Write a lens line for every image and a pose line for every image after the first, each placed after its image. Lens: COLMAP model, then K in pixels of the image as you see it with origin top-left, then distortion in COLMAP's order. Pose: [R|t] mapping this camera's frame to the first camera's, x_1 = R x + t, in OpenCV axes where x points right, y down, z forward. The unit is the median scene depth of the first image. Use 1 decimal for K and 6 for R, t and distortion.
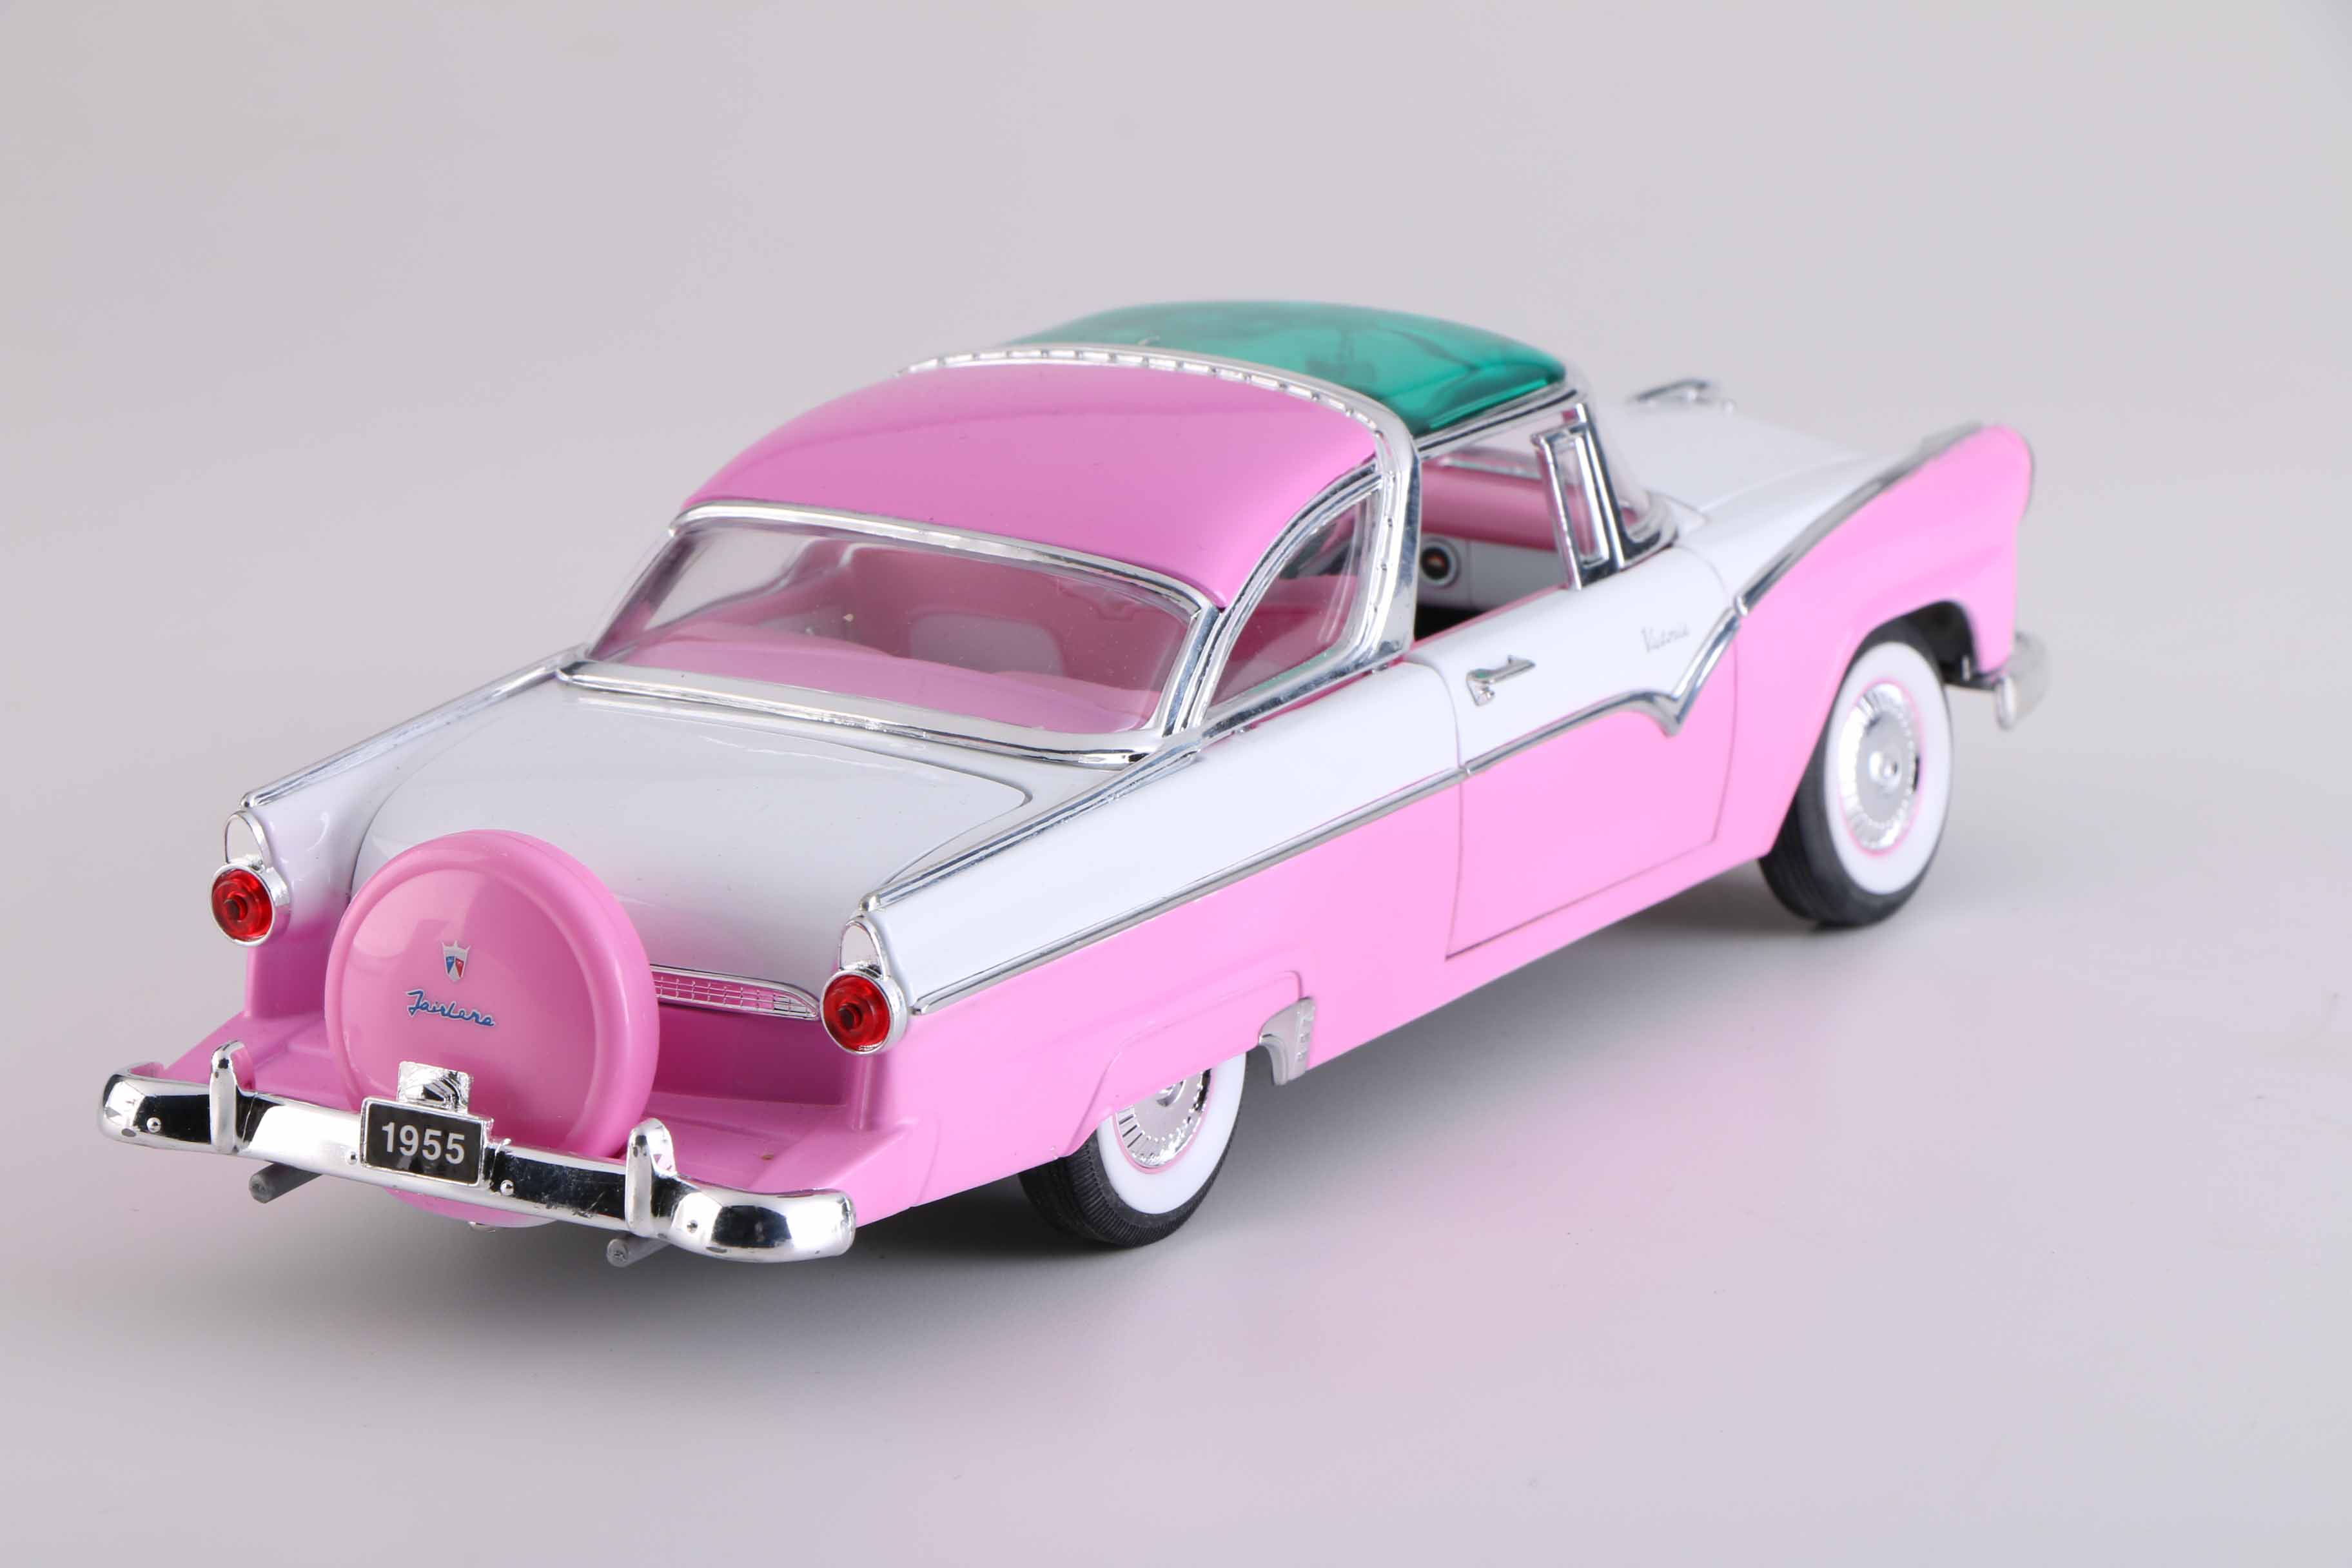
lens RADIAL K [[10793.0, 0, 1175.1], [0, 10793.0, 784.7], [0, 0, 1]] dist [0.072587, 0.000000]
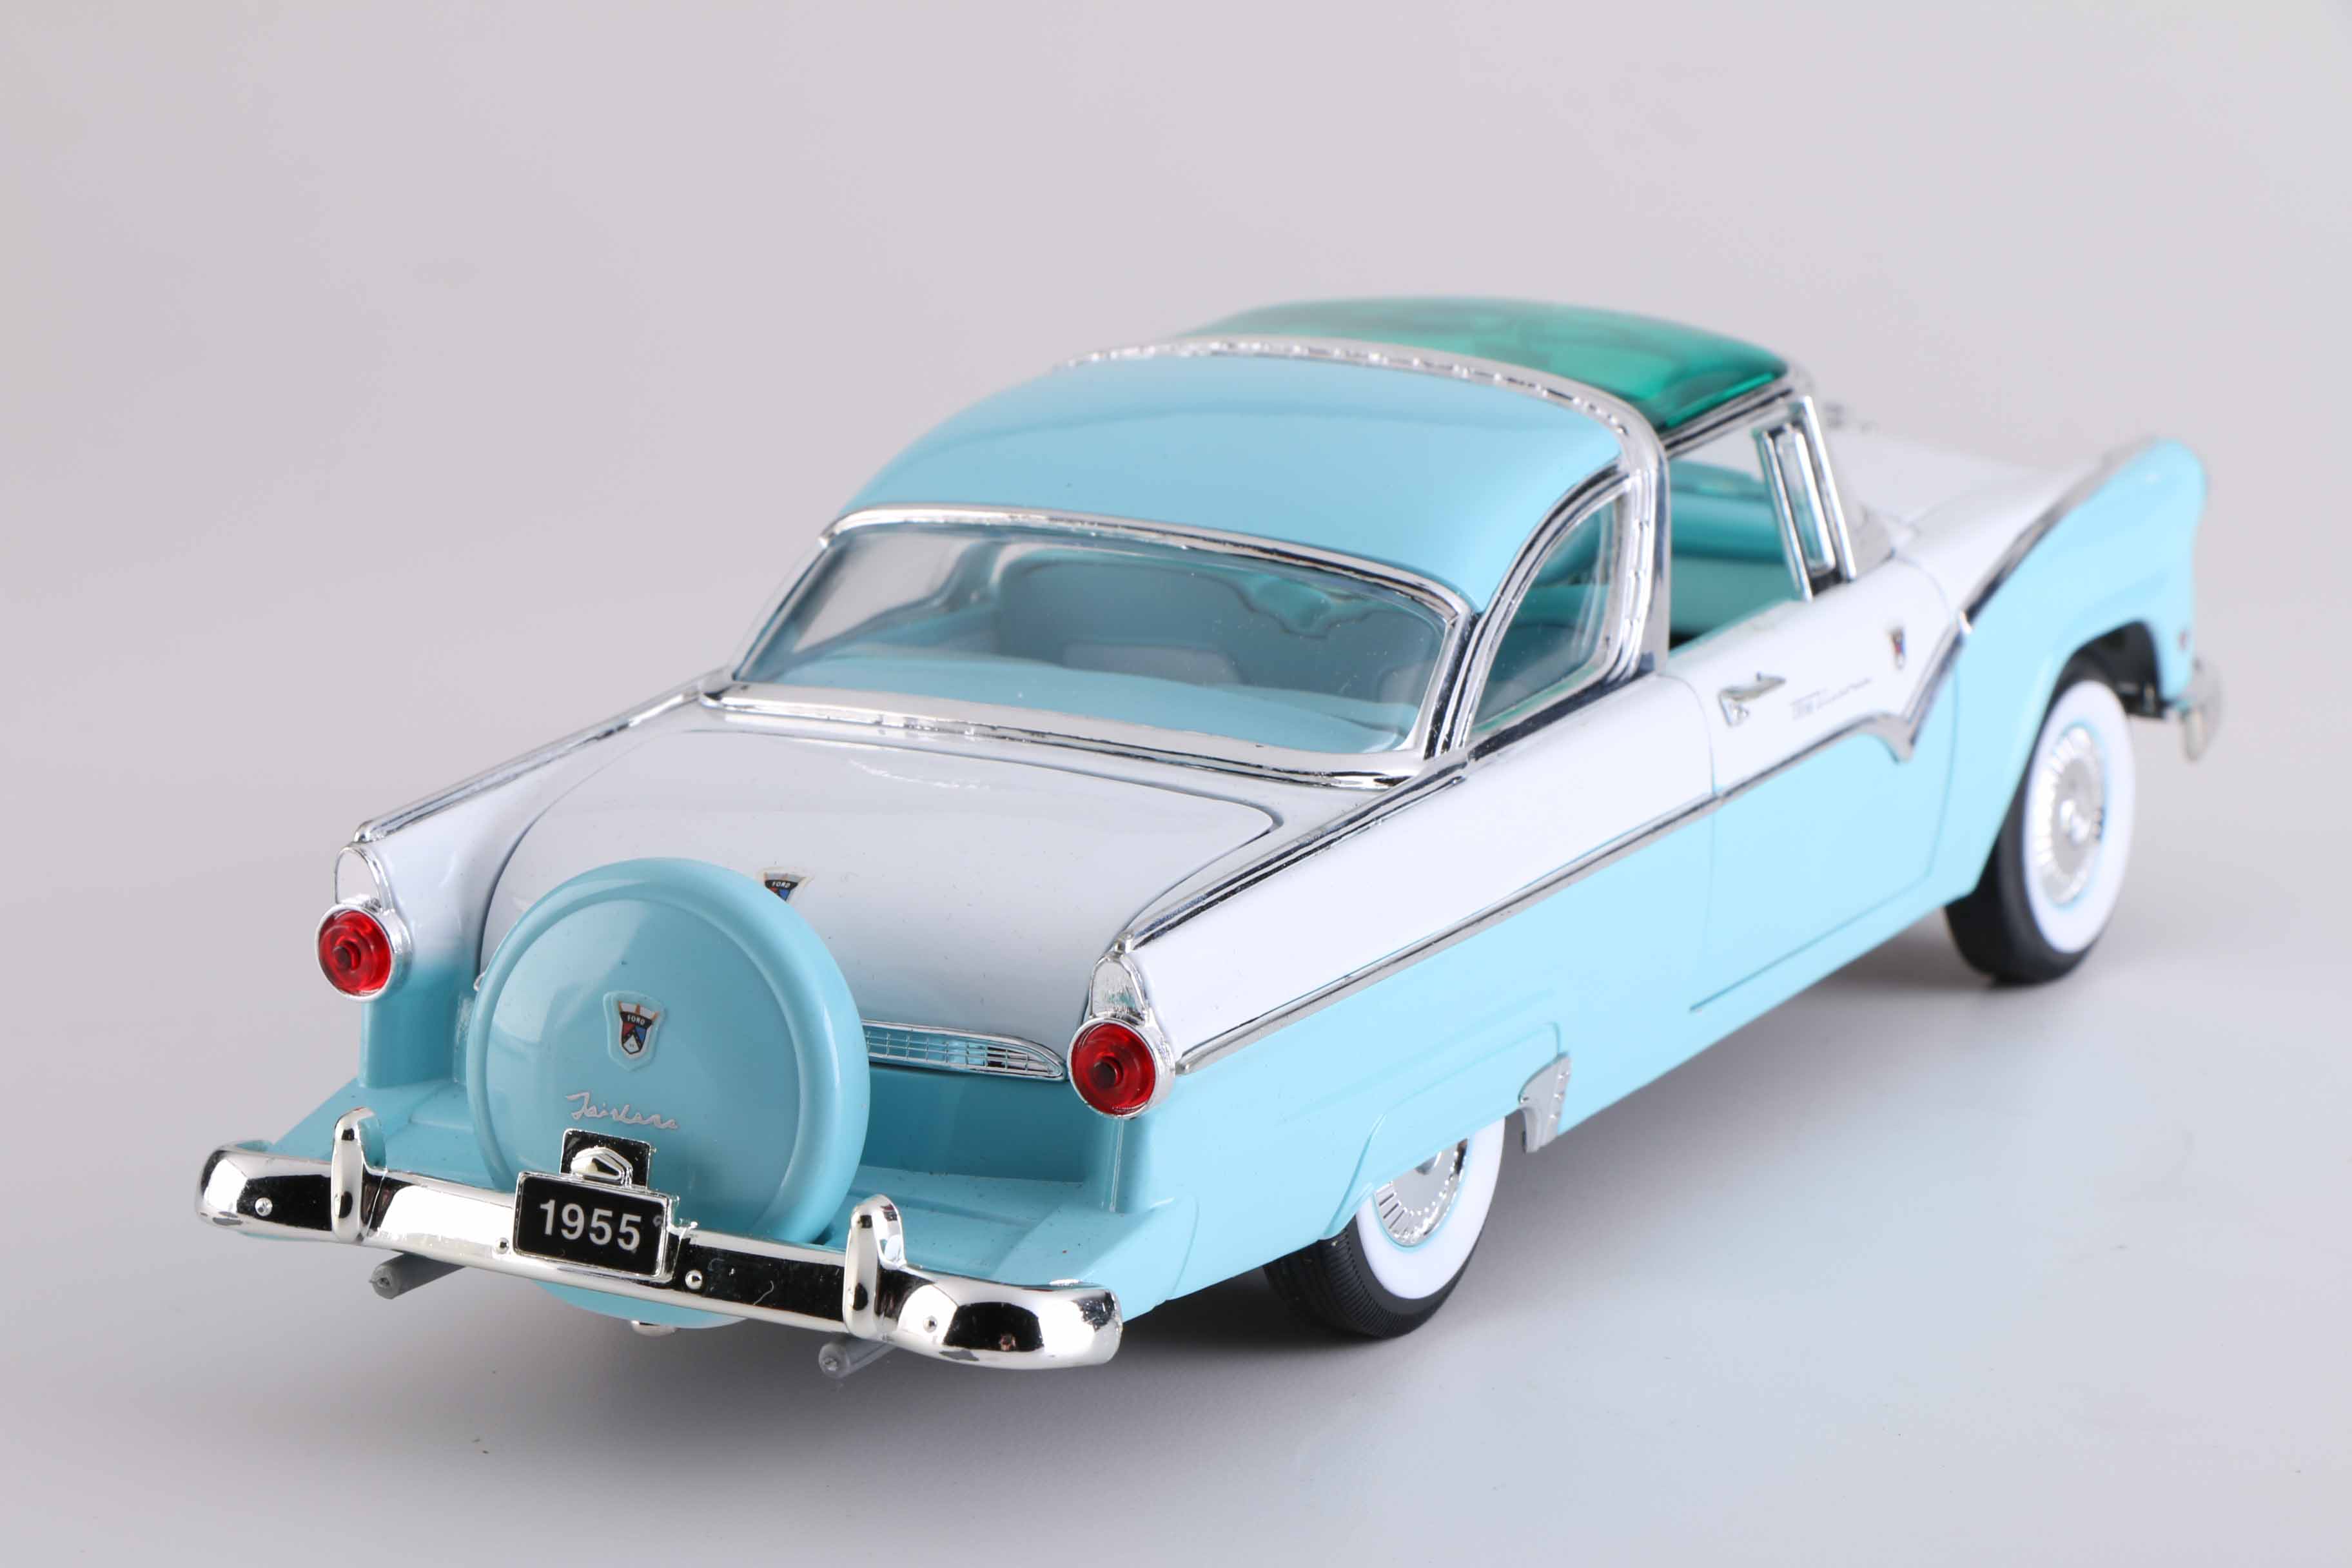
lens RADIAL K [[6717.7, 0, 1176.3], [0, 6717.7, 785.1], [0, 0, 1]] dist [-0.326225, 0.000000]
pose [[0.997545, 0.001156, 0.070023, -0.058474], [0.000702, 0.999649, -0.026499, 0.012178], [-0.070029, 0.026483, 0.997193, 0.455620]]
